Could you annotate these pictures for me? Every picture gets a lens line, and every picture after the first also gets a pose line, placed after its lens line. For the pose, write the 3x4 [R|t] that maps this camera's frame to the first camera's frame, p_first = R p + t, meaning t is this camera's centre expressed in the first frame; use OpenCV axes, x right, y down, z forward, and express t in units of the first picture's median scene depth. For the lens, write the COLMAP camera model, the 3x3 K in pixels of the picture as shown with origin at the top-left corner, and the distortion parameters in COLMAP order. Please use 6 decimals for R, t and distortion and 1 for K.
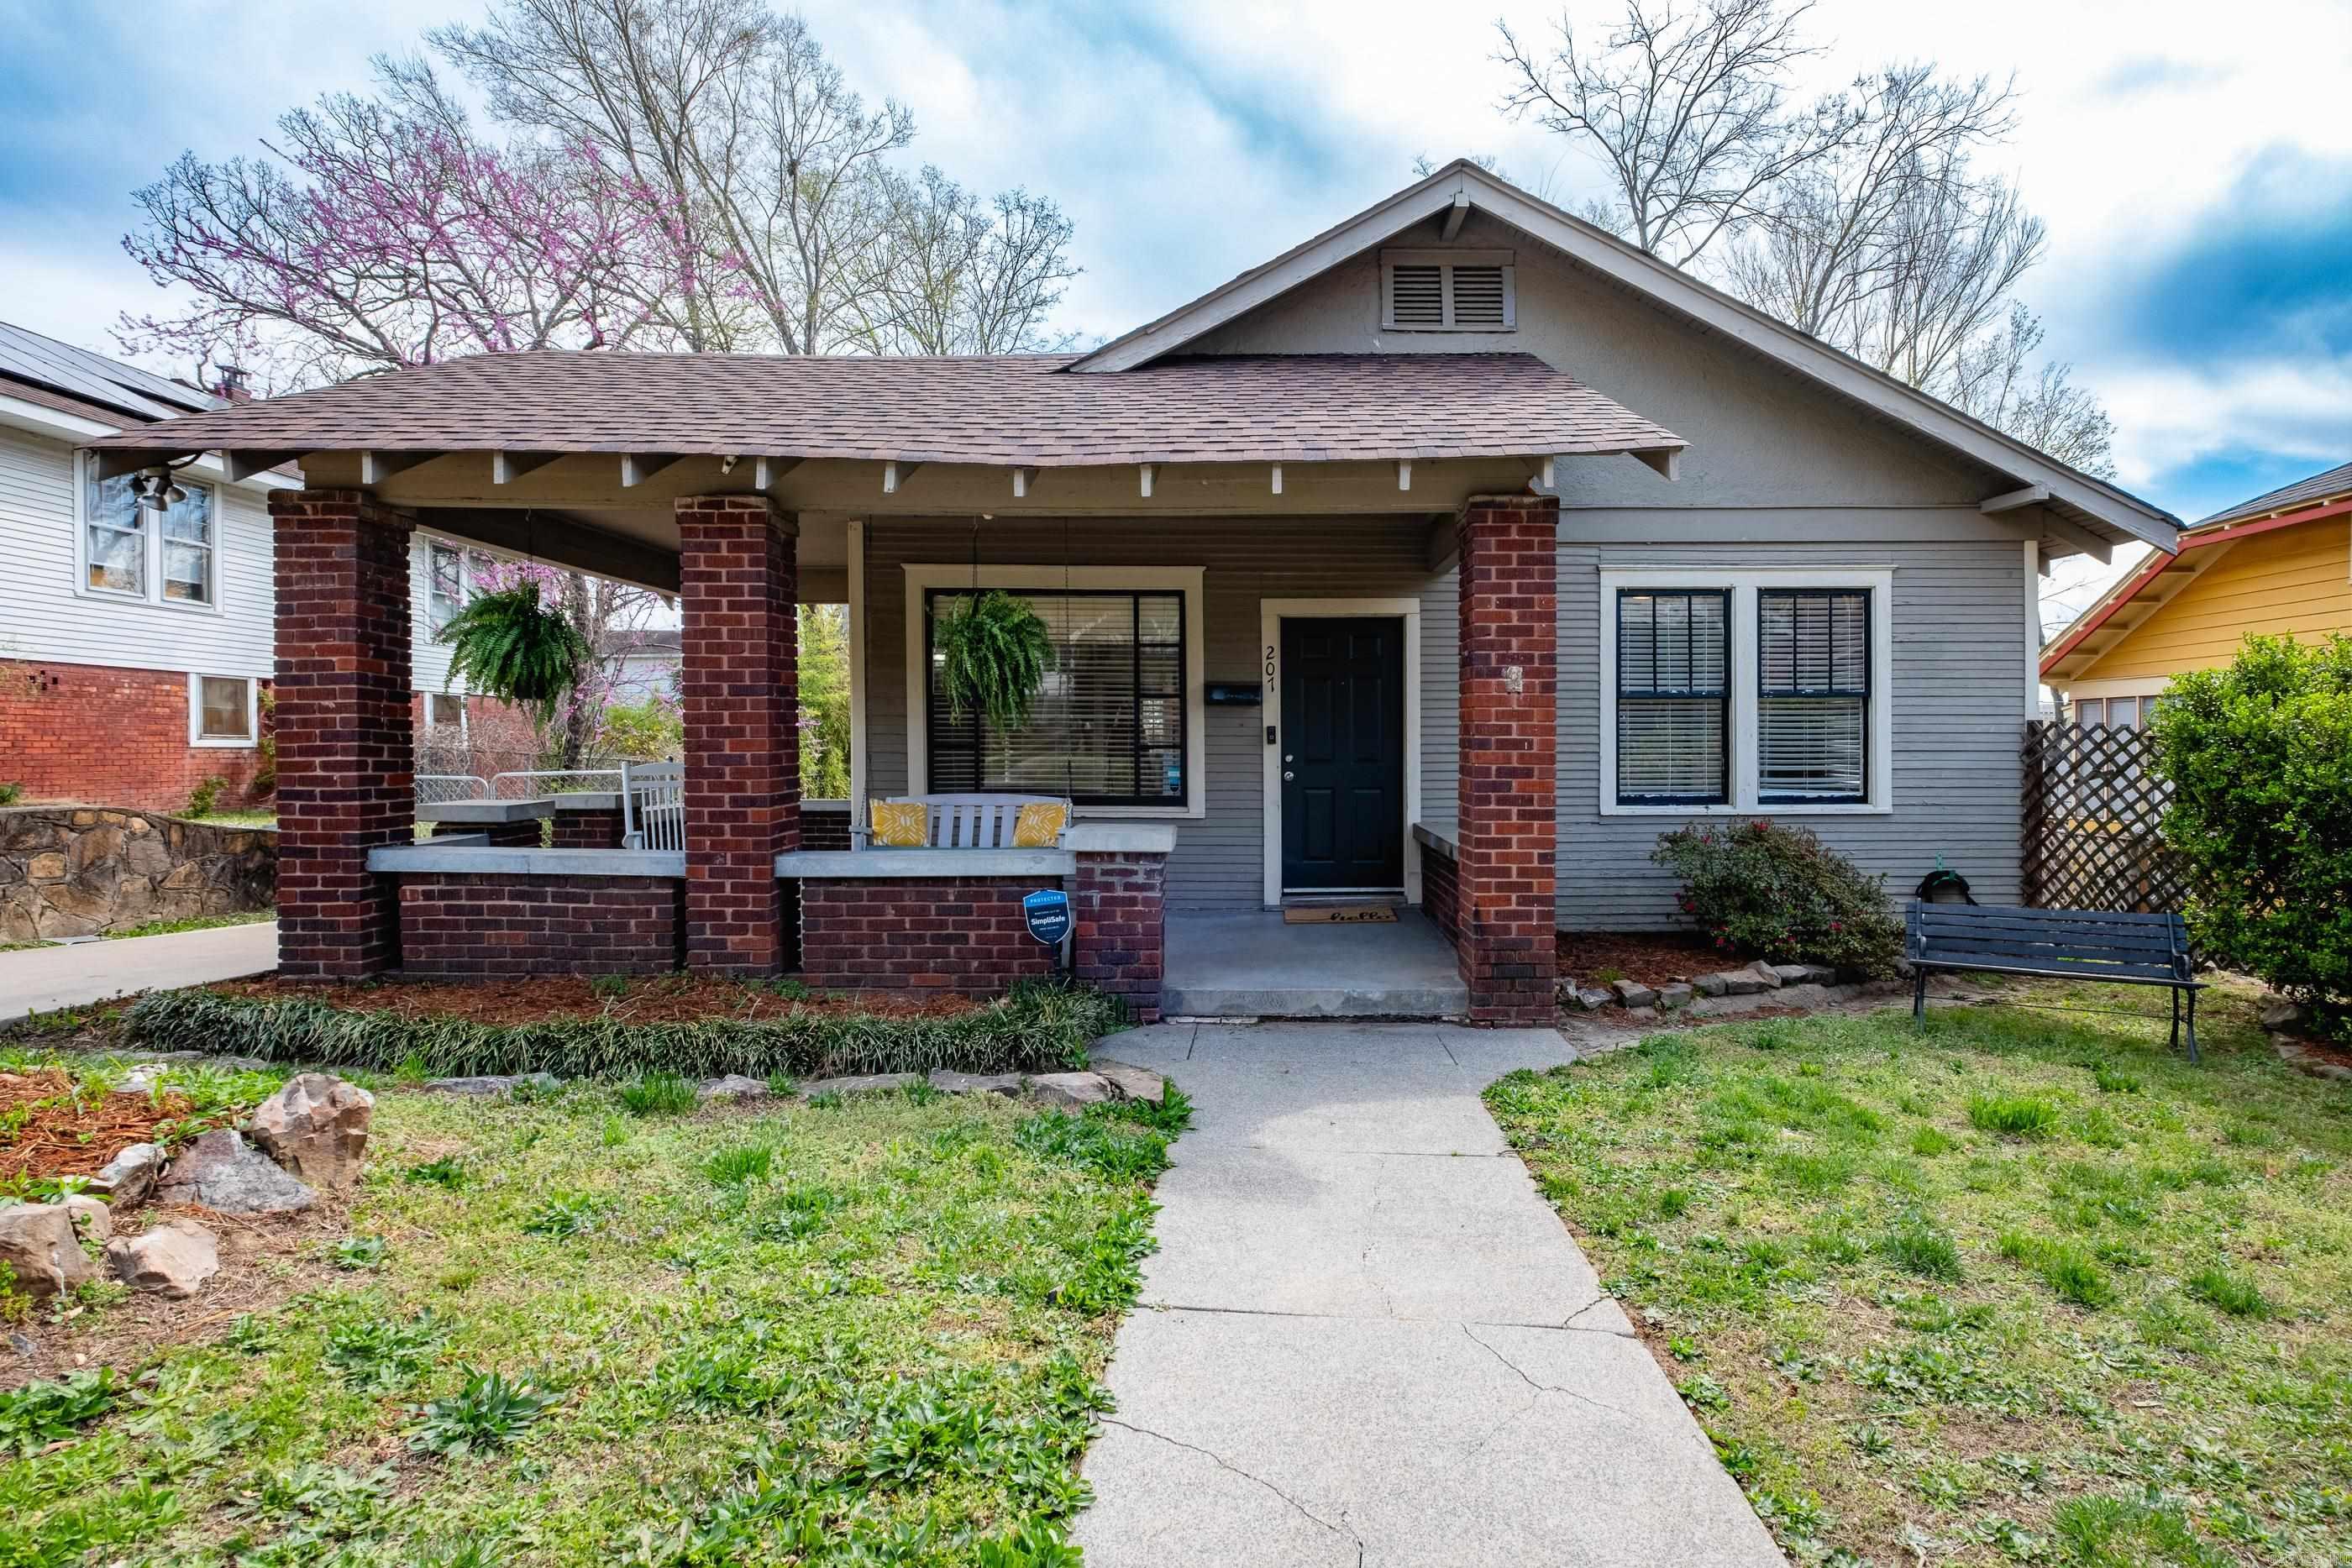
lens RADIAL K [[1237.4, 0, 1246.8], [0, 1237.4, 736.9], [0, 0, 1]] dist [-0.013018, 0.001560]
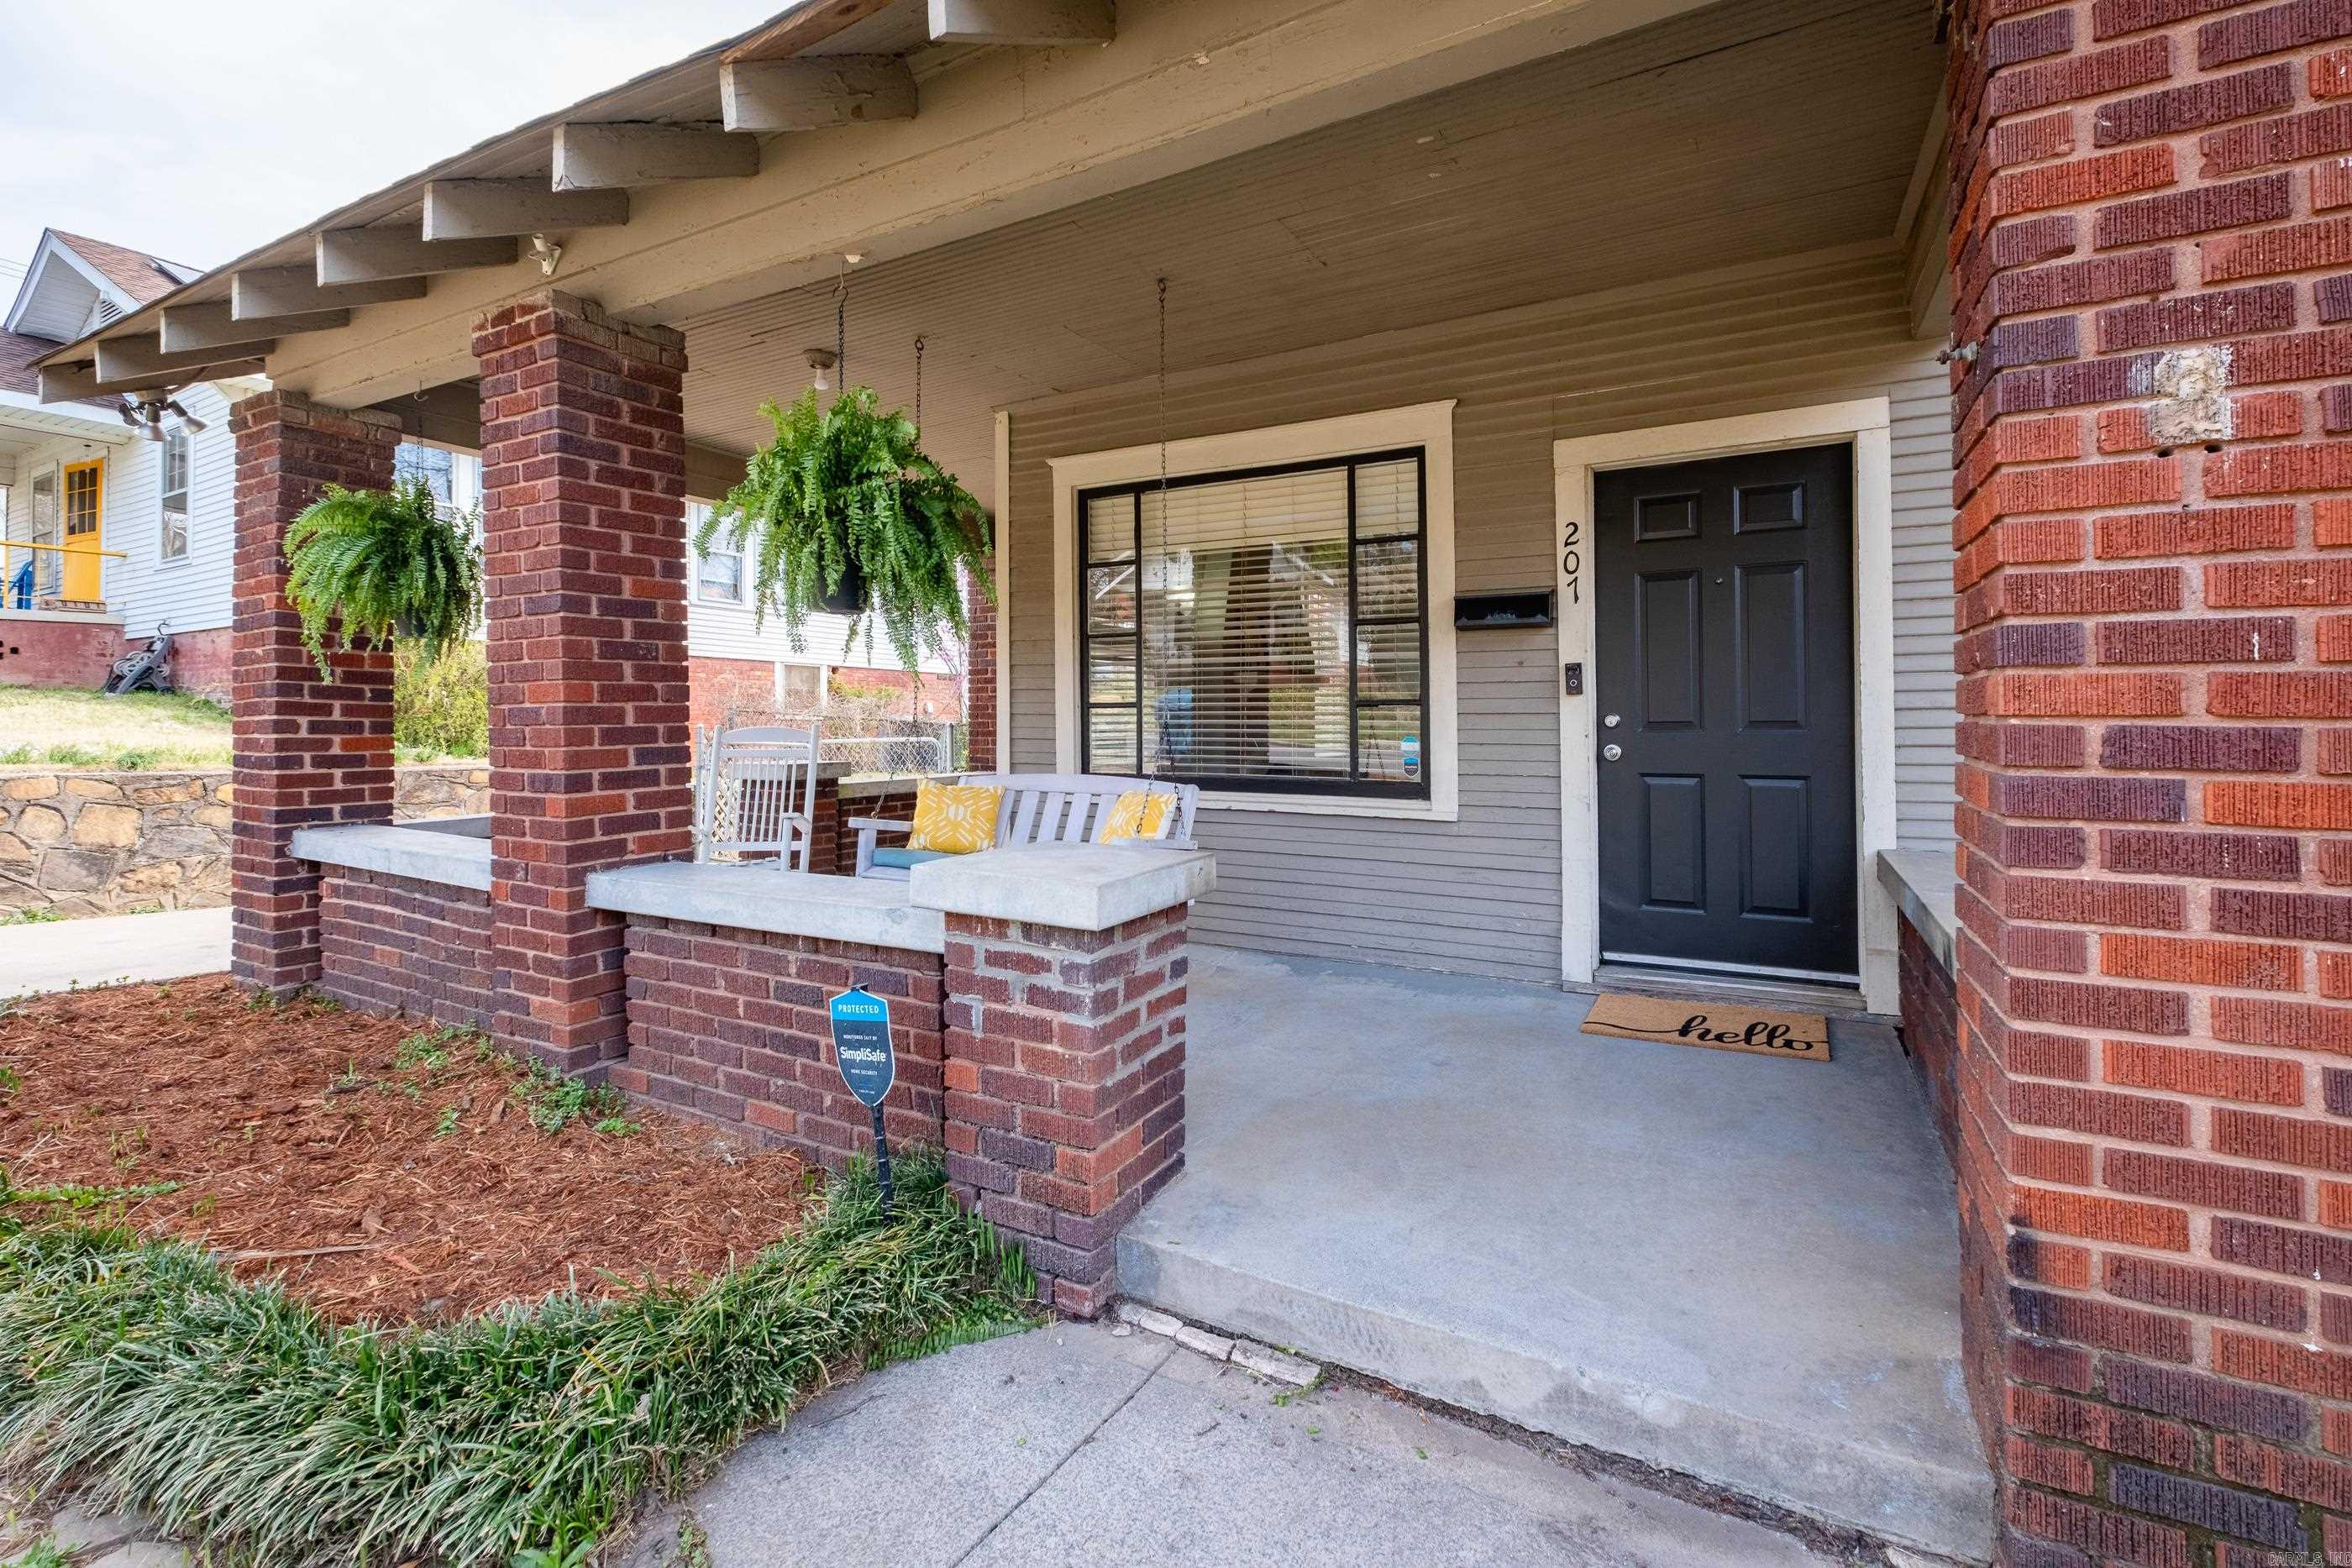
lens RADIAL K [[1038.8, 0, 1189.3], [0, 1038.8, 708.2], [0, 0, 1]] dist [0.001092, -0.000445]
pose [[0.872780, -0.008901, -0.488033, 0.135137], [0.005620, 0.999951, -0.008187, 0.020355], [0.488081, 0.004402, 0.872787, 0.691582]]
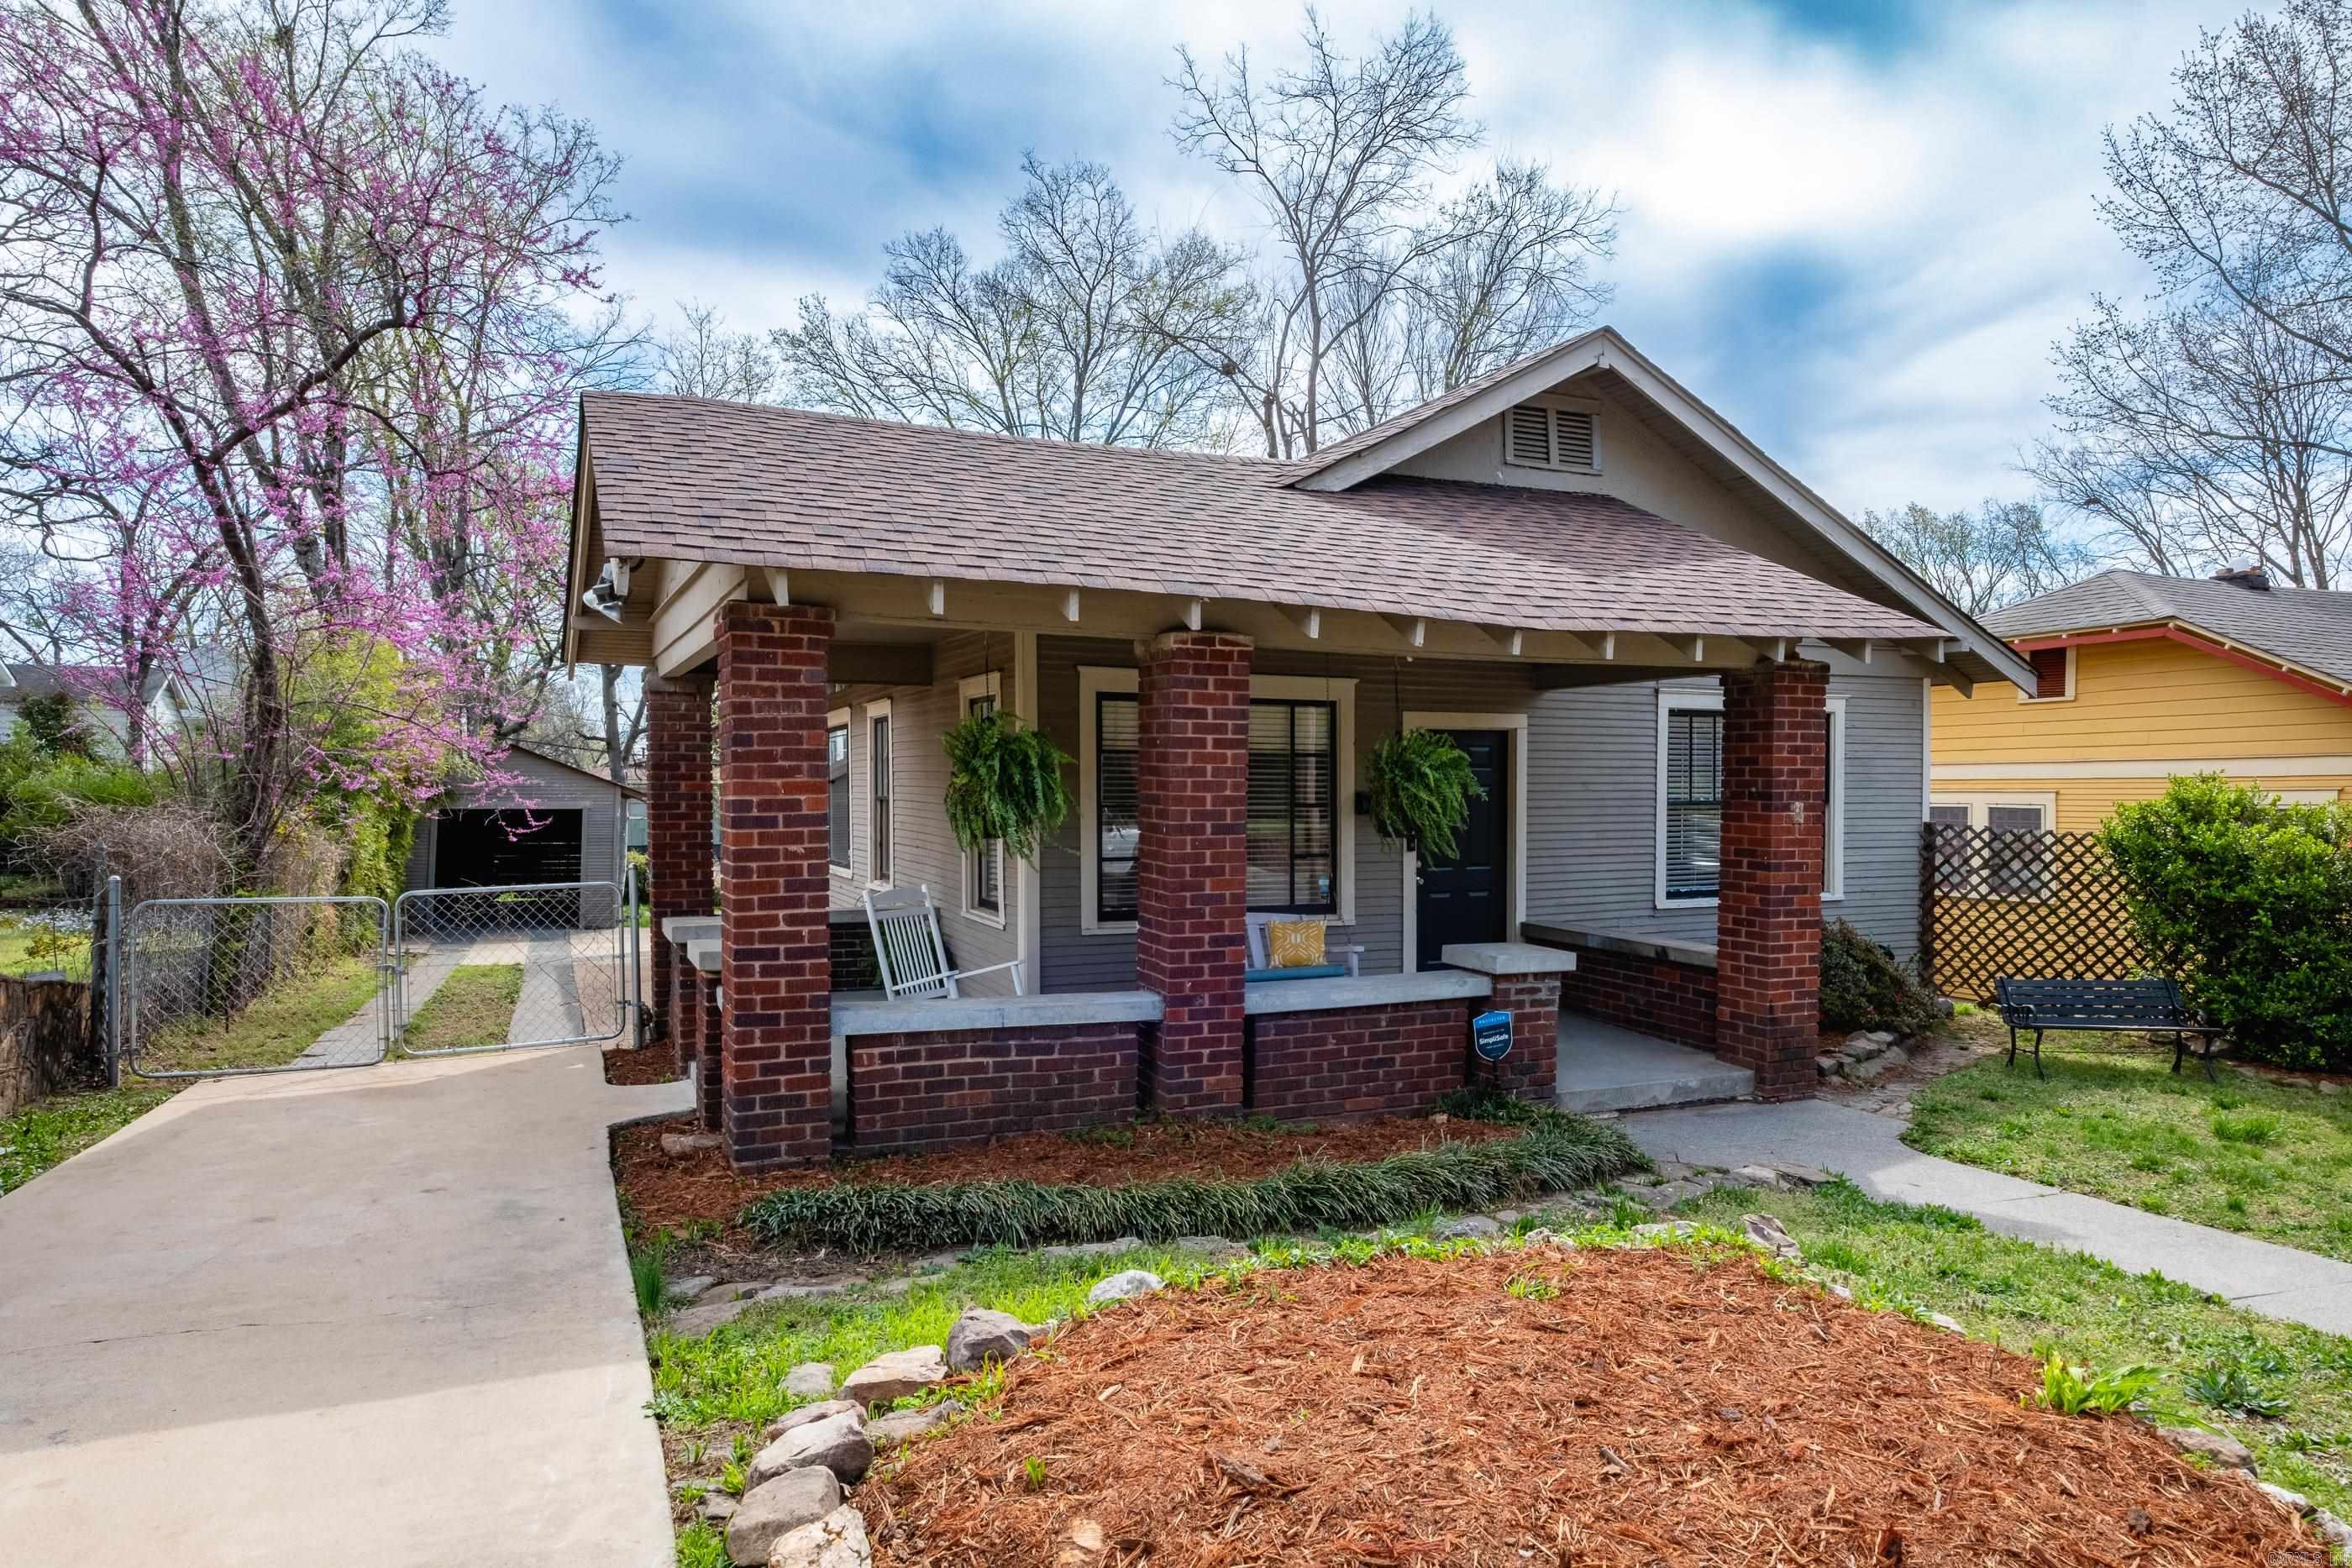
lens RADIAL K [[1432.6, 0, 1176.0], [0, 1432.6, 784.0], [0, 0, 1]] dist [-0.042727, 0.038708]
pose [[0.920948, 0.002671, 0.389677, -0.873630], [-0.005548, 0.999965, 0.006258, -0.079117], [-0.389647, -0.007925, 0.920930, -0.042188]]
